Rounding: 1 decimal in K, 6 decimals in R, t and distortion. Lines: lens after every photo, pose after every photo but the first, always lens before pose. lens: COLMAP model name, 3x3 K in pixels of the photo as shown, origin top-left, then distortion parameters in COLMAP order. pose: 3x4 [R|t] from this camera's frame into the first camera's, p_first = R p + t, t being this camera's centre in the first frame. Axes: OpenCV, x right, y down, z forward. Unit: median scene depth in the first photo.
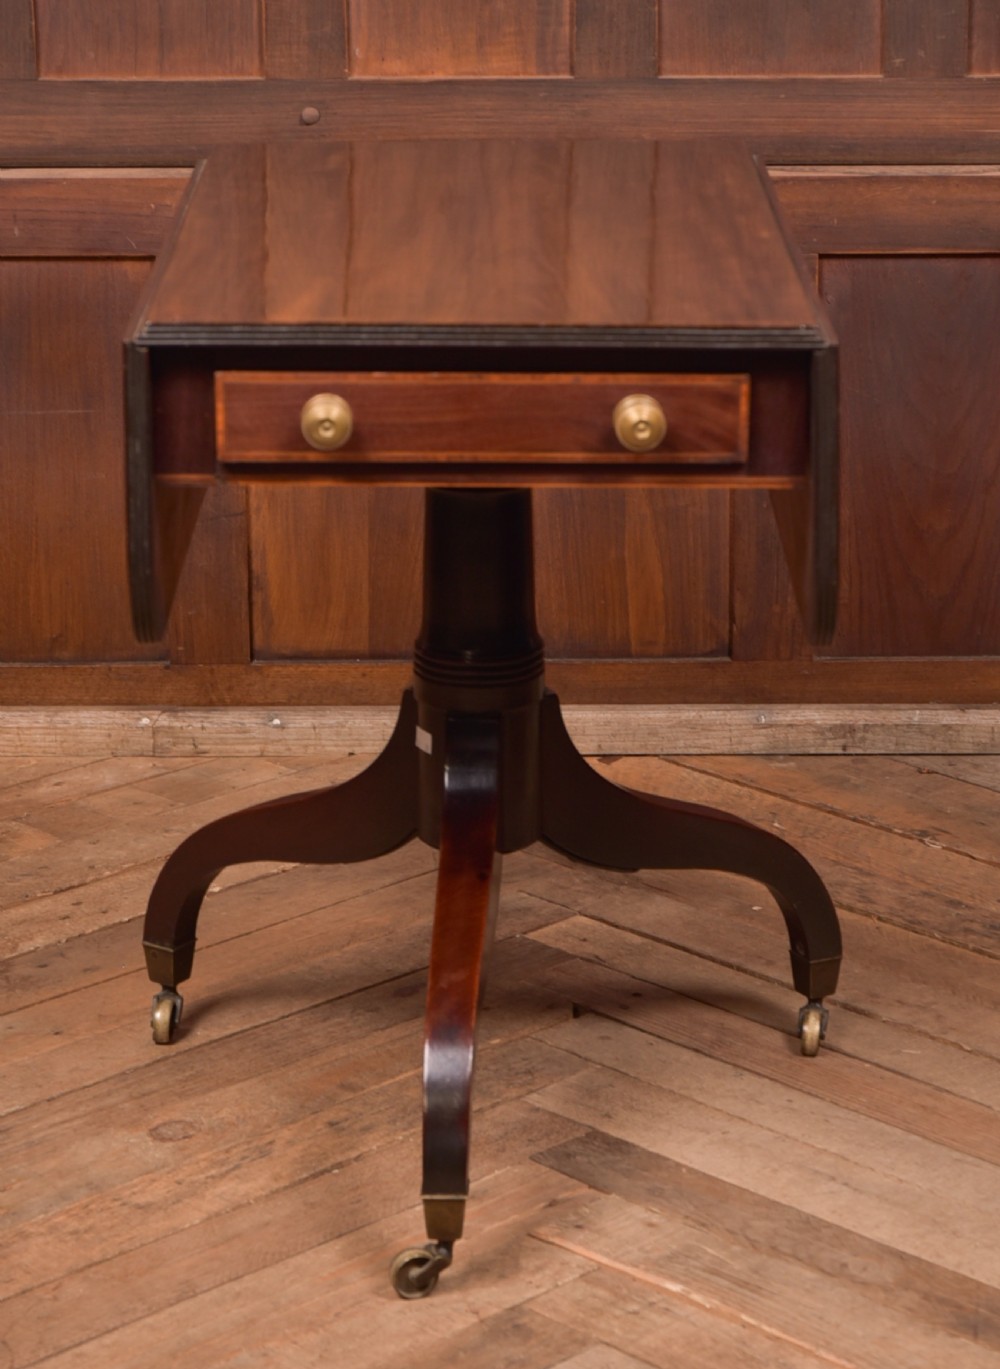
lens RADIAL K [[4082.4, 0, 558.3], [0, 4082.4, 538.1], [0, 0, 1]] dist [0.145919, -0.448543]
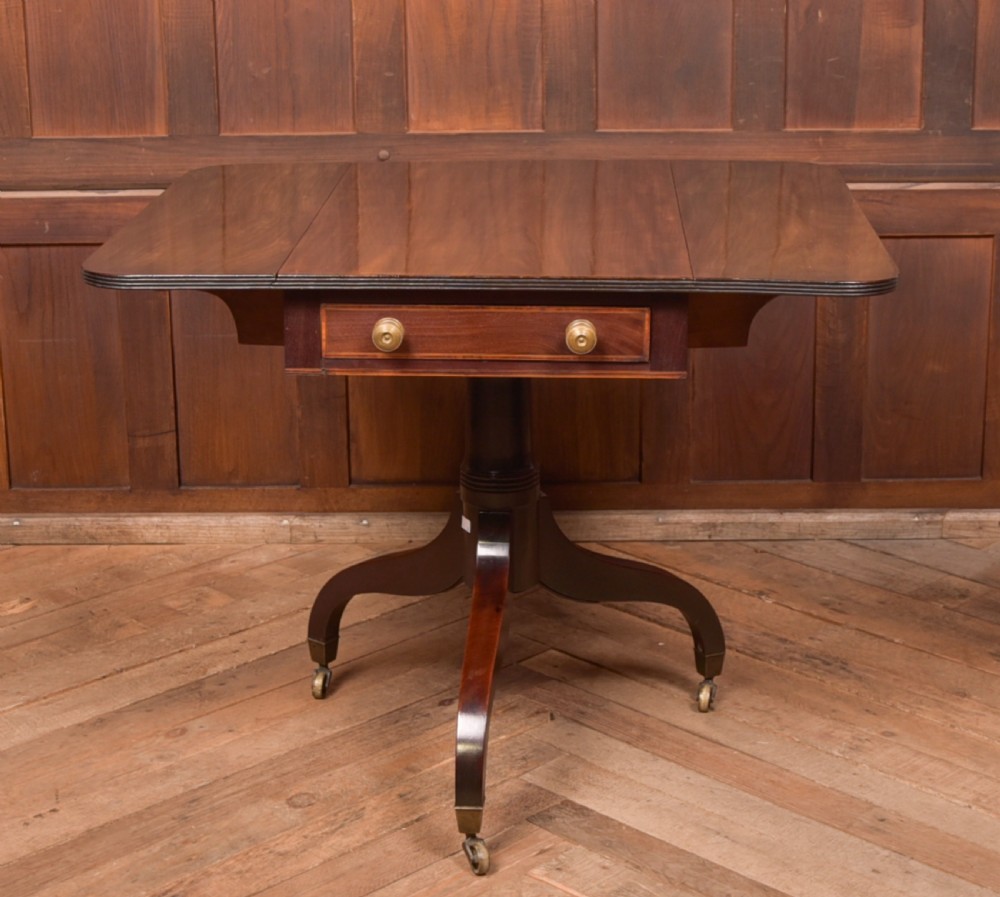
lens RADIAL K [[2165.4, 0, 502.0], [0, 2165.4, 344.7], [0, 0, 1]] dist [-0.098593, 0.141771]
pose [[0.999971, -0.004691, -0.005939, -0.009284], [0.004658, 0.999974, -0.005469, -0.024478], [0.005965, 0.005442, 0.999967, 0.145426]]
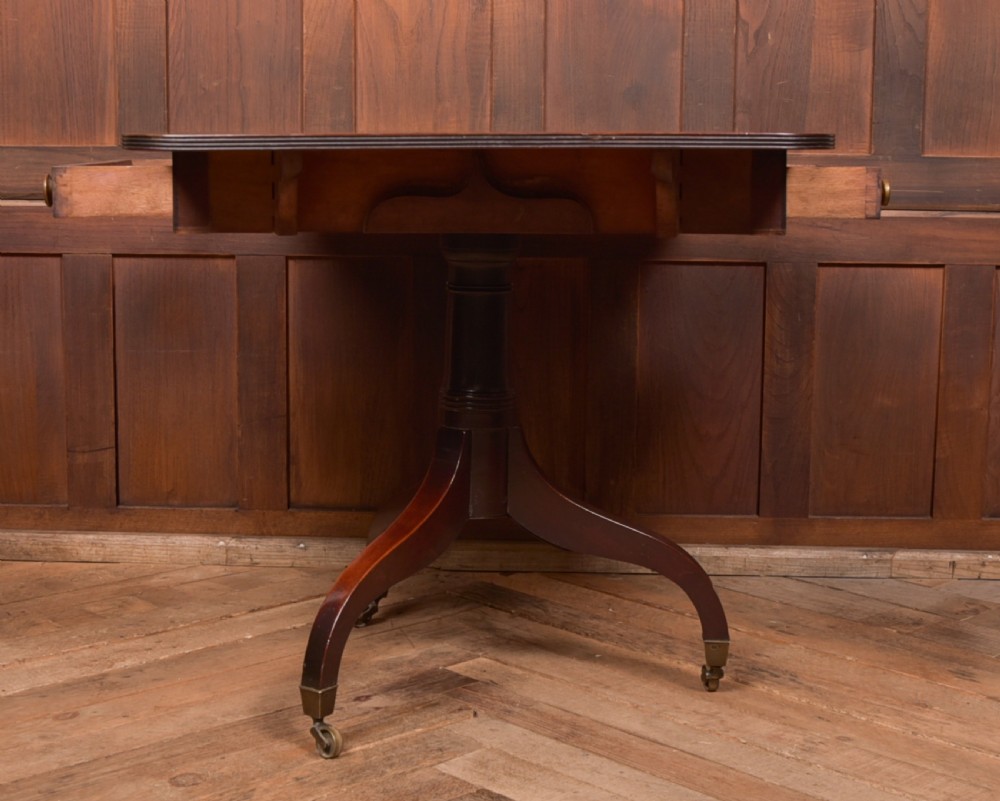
lens RADIAL K [[1749.6, 0, 450.2], [0, 1749.6, 372.2], [0, 0, 1]] dist [-0.095657, 0.095303]
pose [[0.999256, 0.018411, -0.033888, 0.013664], [-0.022416, 0.992291, -0.121883, 0.067768], [0.031383, 0.122552, 0.991966, 0.346965]]
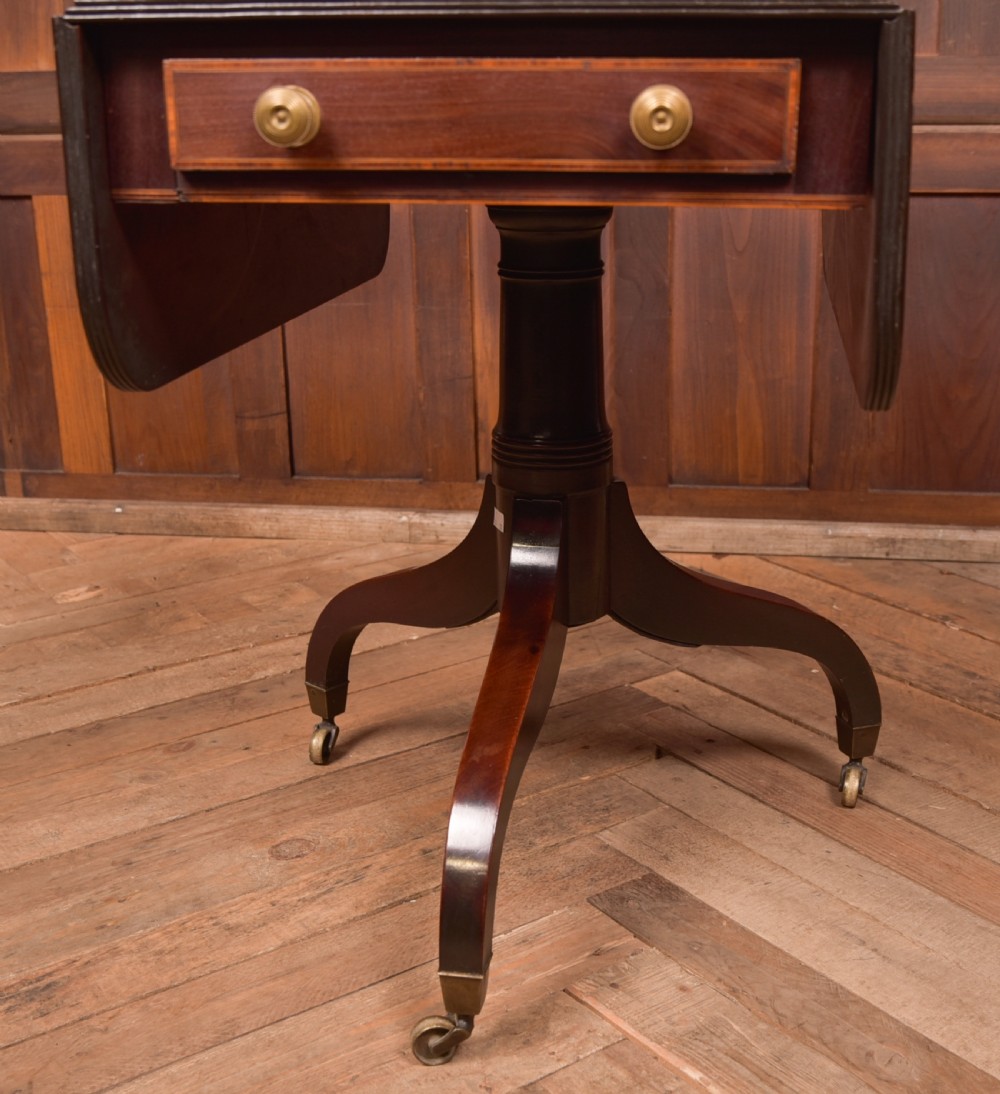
lens RADIAL K [[1525.8, 0, 541.1], [0, 1525.8, 590.1], [0, 0, 1]] dist [-0.062059, 0.078090]
pose [[0.988283, 0.039604, -0.147403, 0.033704], [-0.029394, 0.997056, 0.070815, 0.034056], [0.149773, -0.065652, 0.986538, 0.525196]]
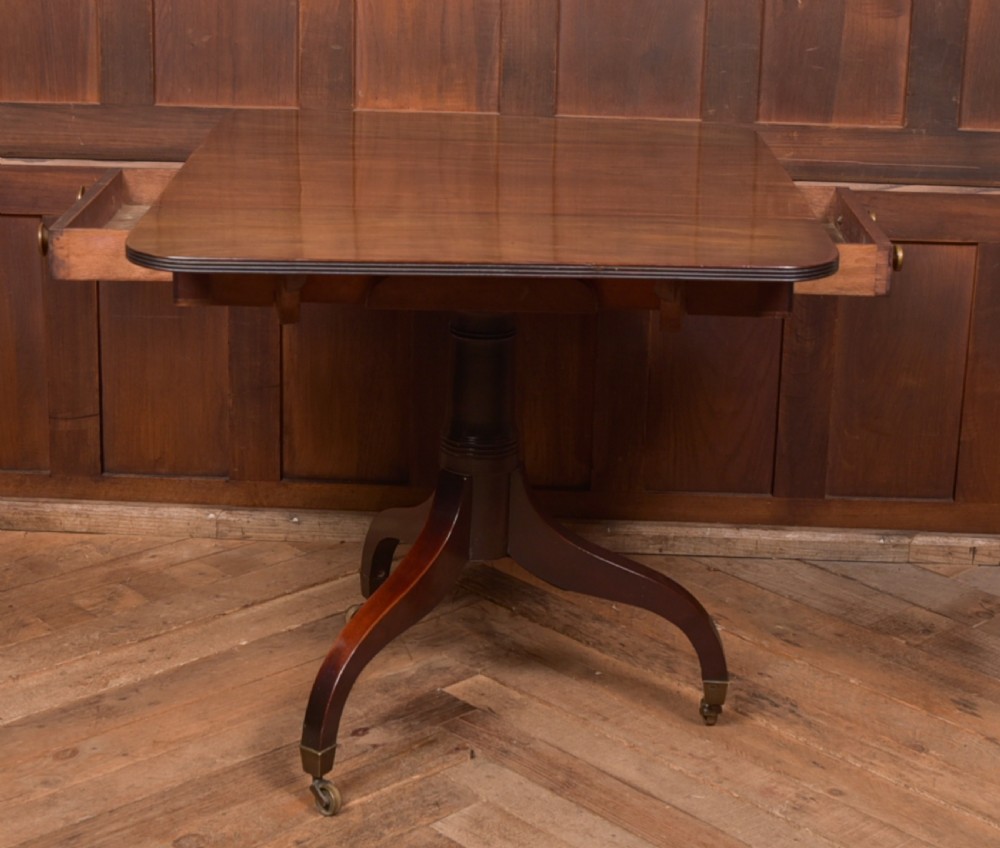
lens RADIAL K [[2095.9, 0, 450.3], [0, 2095.9, 297.2], [0, 0, 1]] dist [-0.091516, 0.060994]
pose [[0.998855, 0.035609, -0.031954, 0.013978], [-0.035593, 0.999366, 0.001072, -0.048322], [0.031971, 0.000067, 0.999489, 0.233557]]
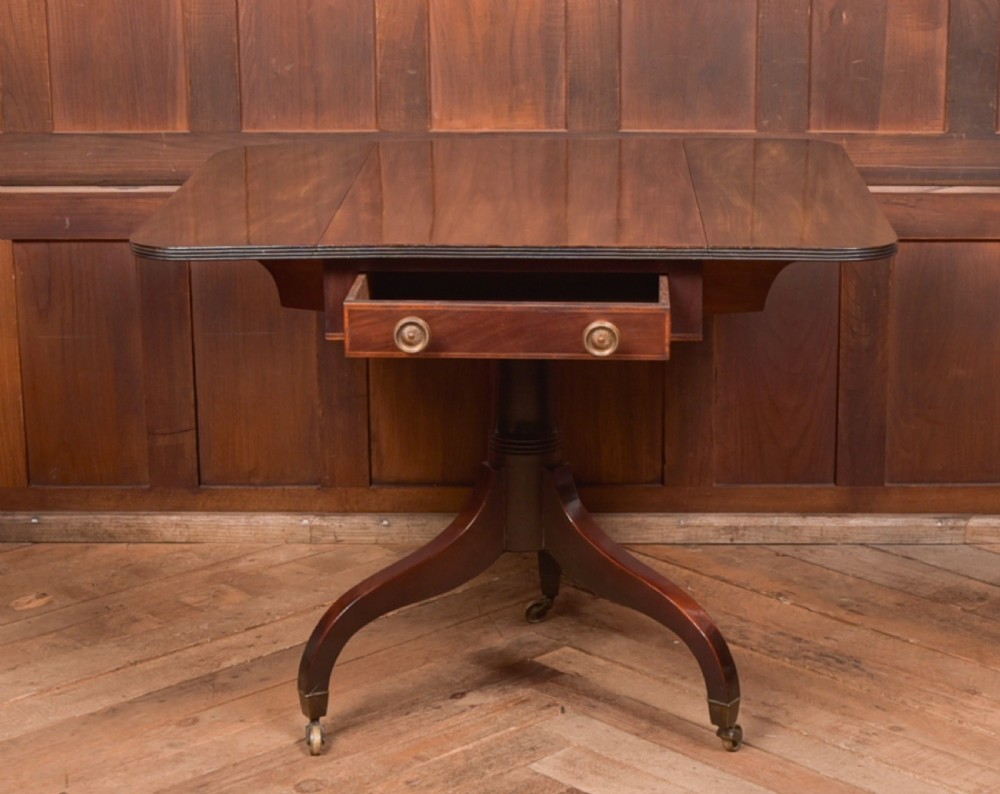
lens RADIAL K [[2274.9, 0, 590.0], [0, 2274.9, 373.3], [0, 0, 1]] dist [-0.086061, -0.001724]
pose [[0.999982, 0.004143, 0.004282, 0.010203], [-0.004111, 0.999963, -0.007541, -0.009557], [-0.004313, 0.007523, 0.999962, 0.099879]]
